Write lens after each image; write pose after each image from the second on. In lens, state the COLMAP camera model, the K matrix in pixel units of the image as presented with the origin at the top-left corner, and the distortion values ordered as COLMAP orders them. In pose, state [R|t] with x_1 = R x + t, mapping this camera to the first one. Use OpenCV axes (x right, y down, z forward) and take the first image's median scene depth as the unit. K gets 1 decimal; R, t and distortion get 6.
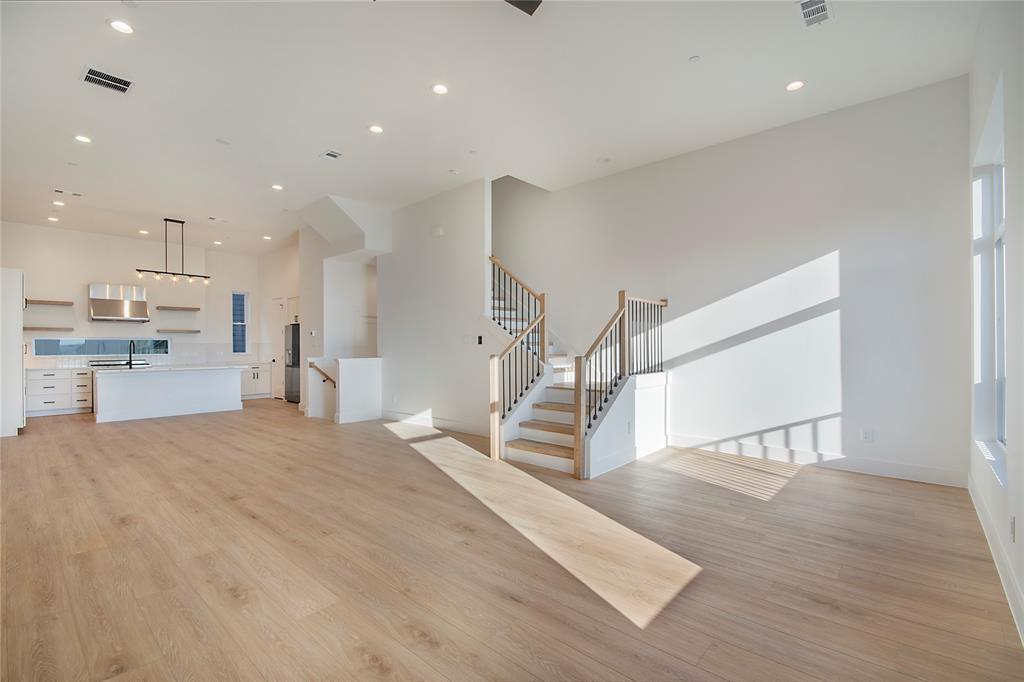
lens RADIAL K [[457.6, 0, 532.9], [0, 457.6, 342.6], [0, 0, 1]] dist [-0.000495, -0.011397]
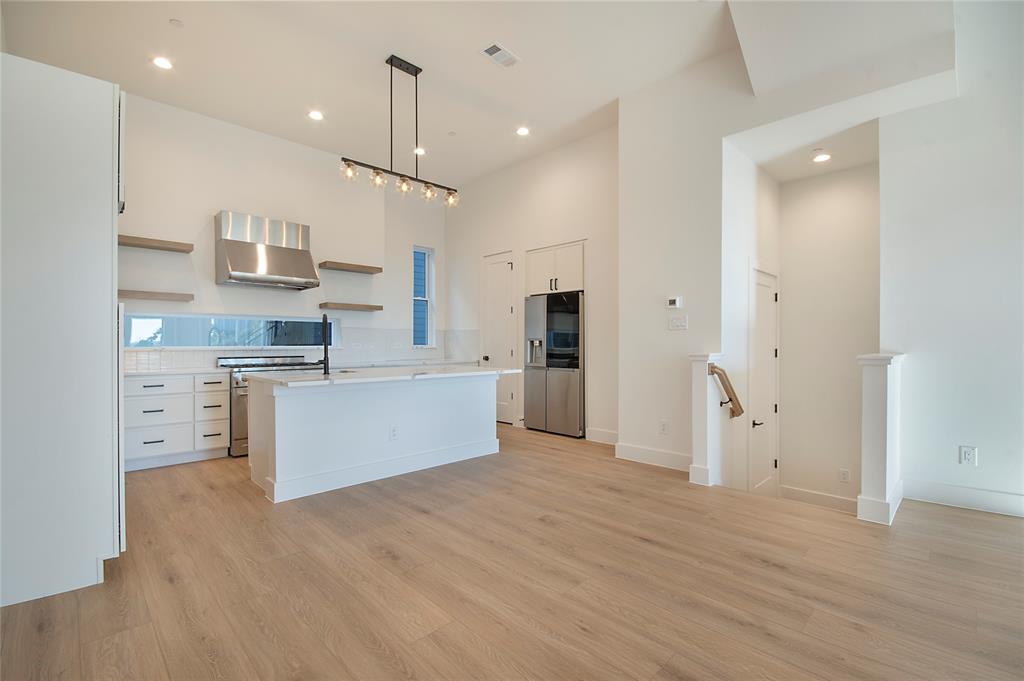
lens RADIAL K [[454.4, 0, 512.0], [0, 454.4, 340.5], [0, 0, 1]] dist [-0.001819, -0.000207]
pose [[0.996378, 0.003037, -0.084977, -0.565473], [-0.003118, 0.999995, -0.000824, 0.019056], [0.084974, 0.001086, 0.996383, 0.475268]]
